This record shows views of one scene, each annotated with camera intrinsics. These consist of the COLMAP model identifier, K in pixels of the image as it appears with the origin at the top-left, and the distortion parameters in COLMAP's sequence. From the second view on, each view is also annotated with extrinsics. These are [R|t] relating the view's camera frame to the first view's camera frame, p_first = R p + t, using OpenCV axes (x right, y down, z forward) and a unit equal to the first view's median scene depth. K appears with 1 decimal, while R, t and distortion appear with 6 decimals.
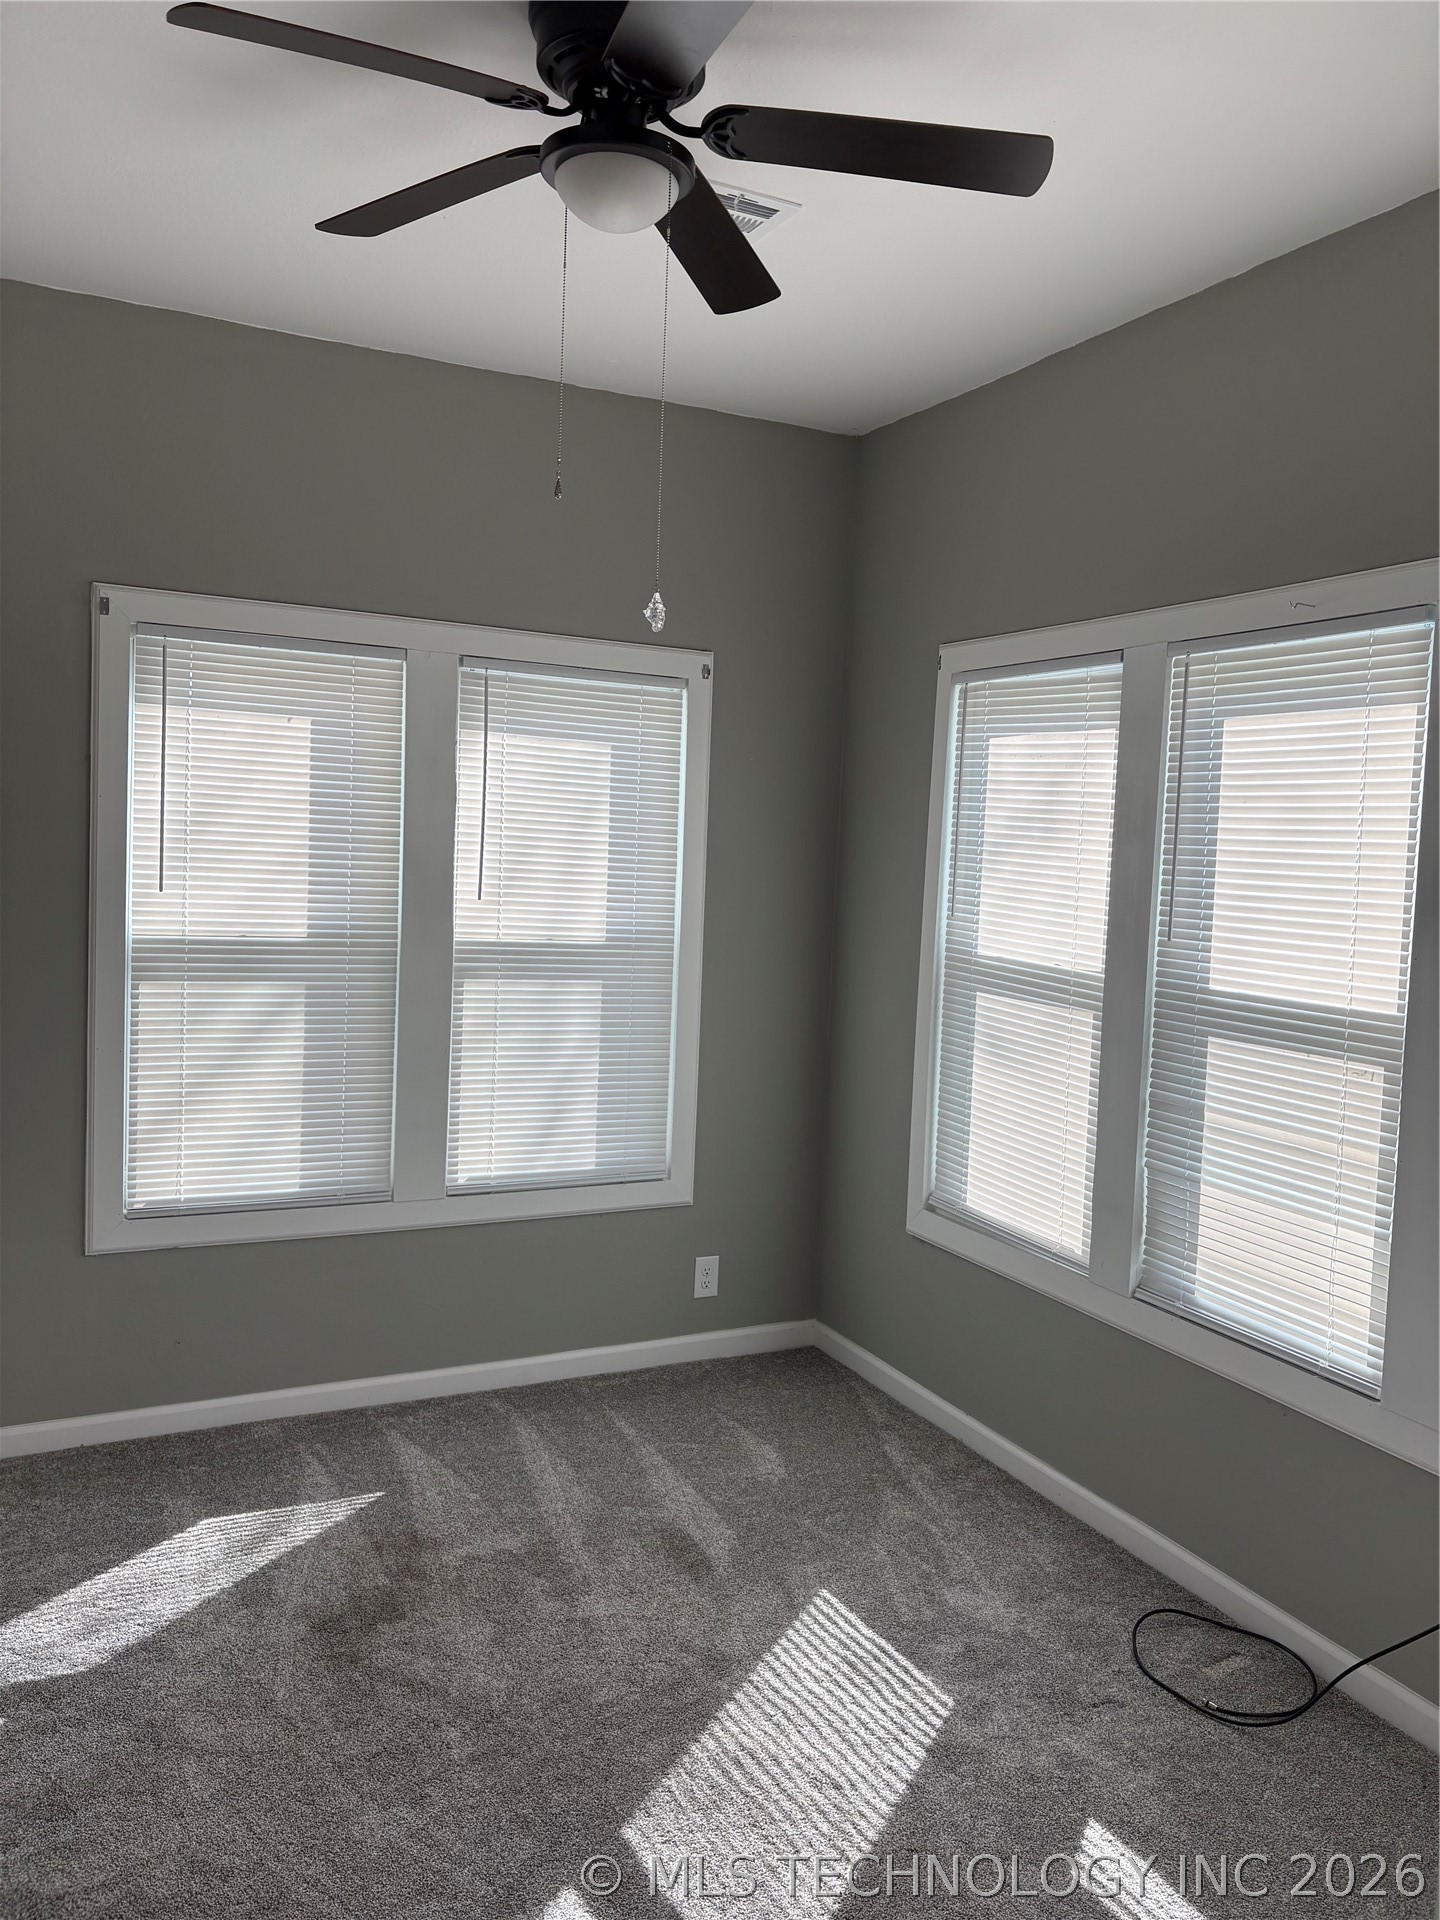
lens RADIAL K [[1475.6, 0, 720.0], [0, 1475.6, 960.0], [0, 0, 1]] dist [0.016435, 0.007416]
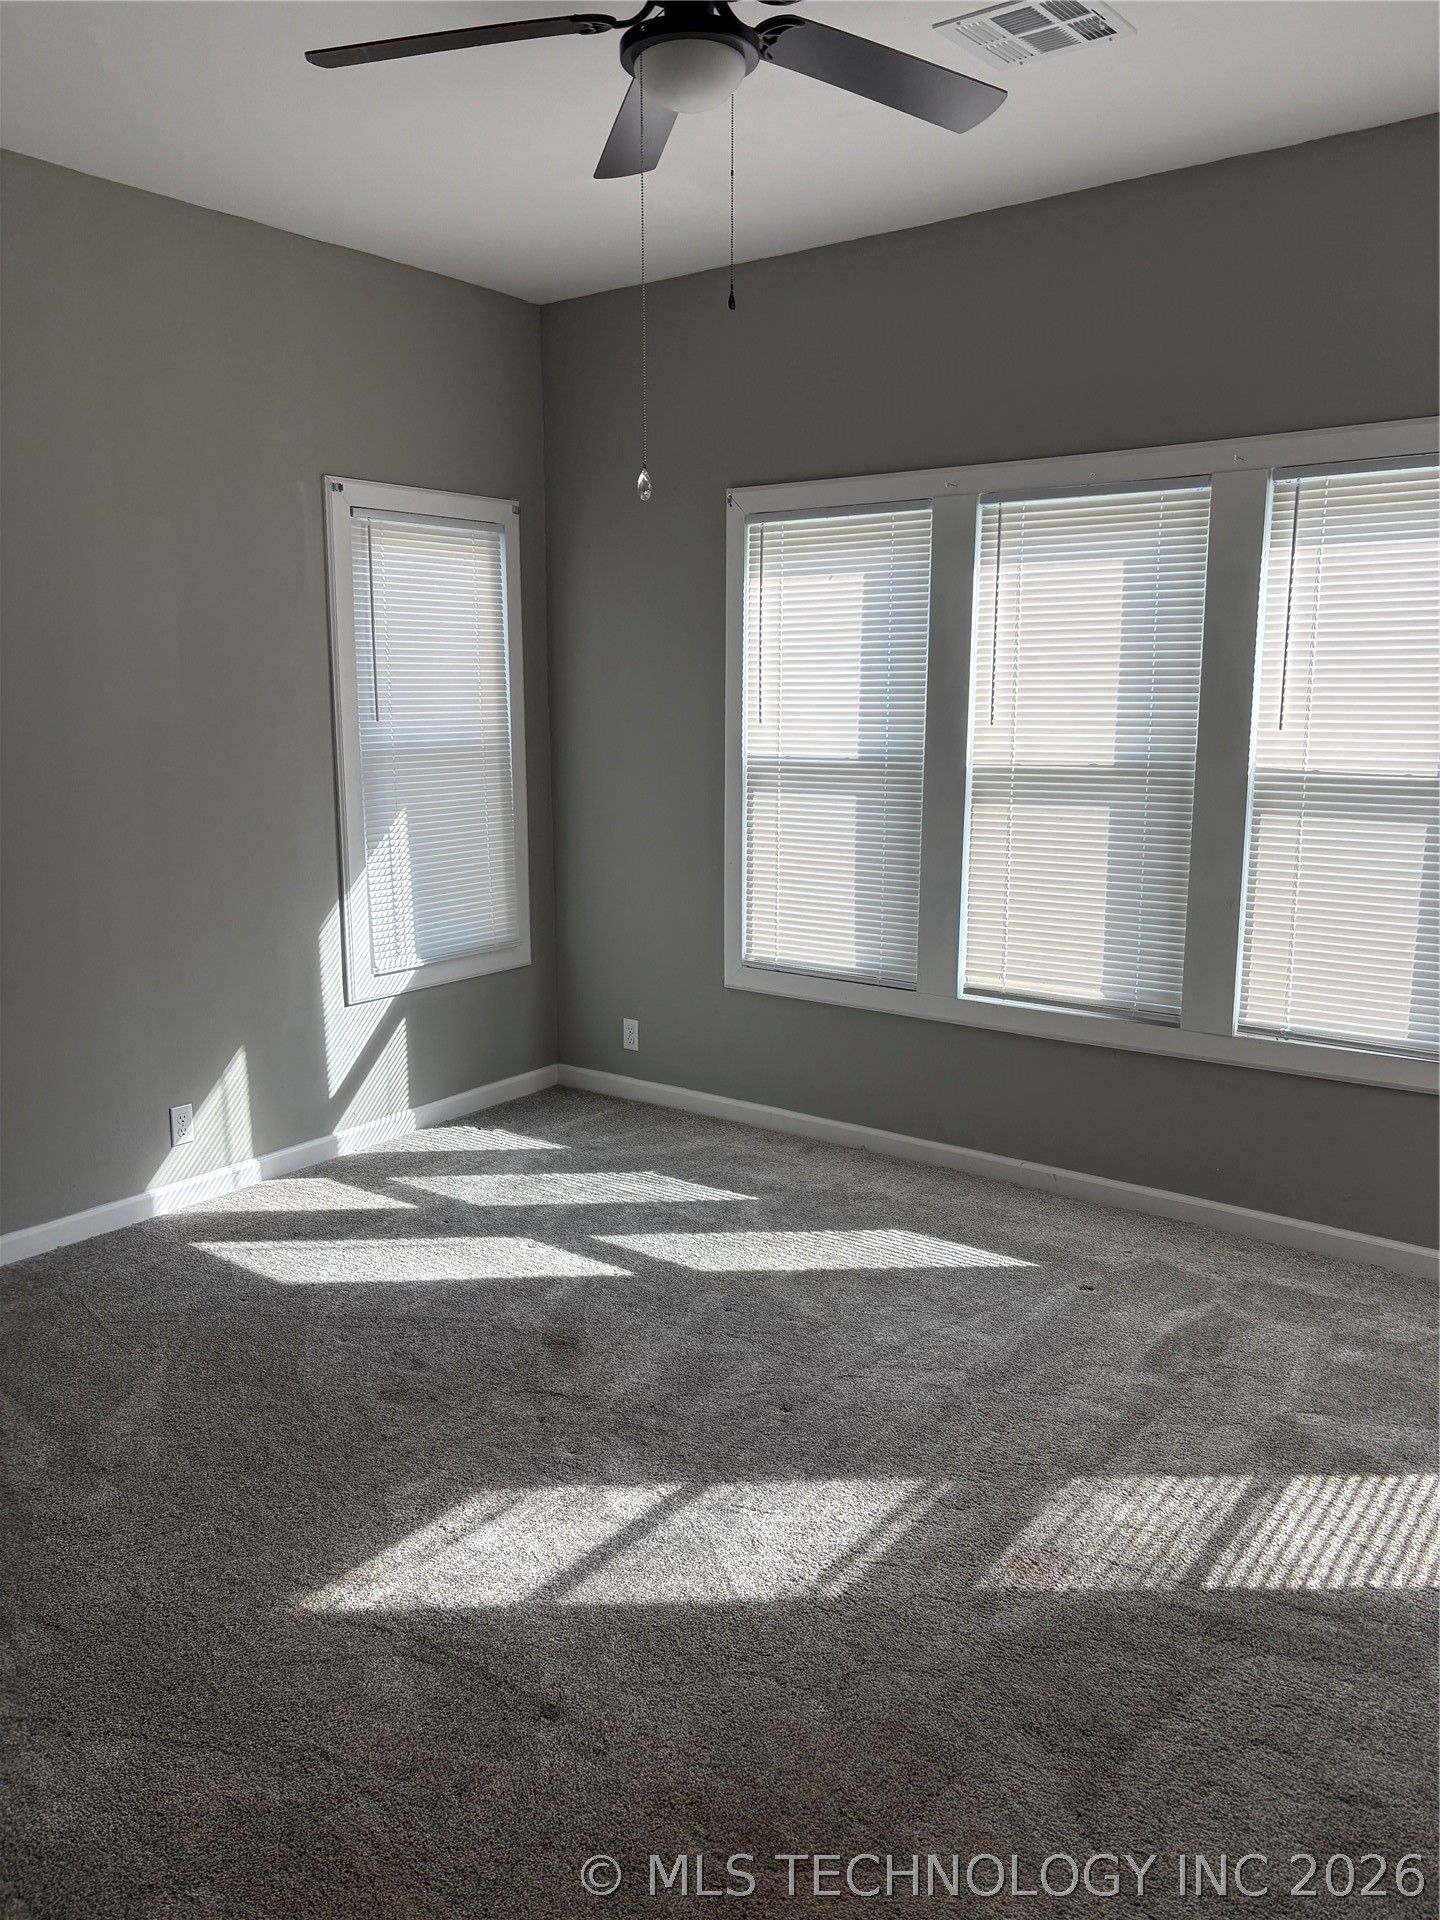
lens RADIAL K [[1450.5, 0, 720.0], [0, 1450.5, 960.0], [0, 0, 1]] dist [-0.027357, 0.000817]
pose [[0.412984, 0.126583, -0.901898, 0.565225], [-0.034907, 0.991766, 0.123212, 0.003909], [0.910069, -0.019403, 0.414003, 0.305051]]
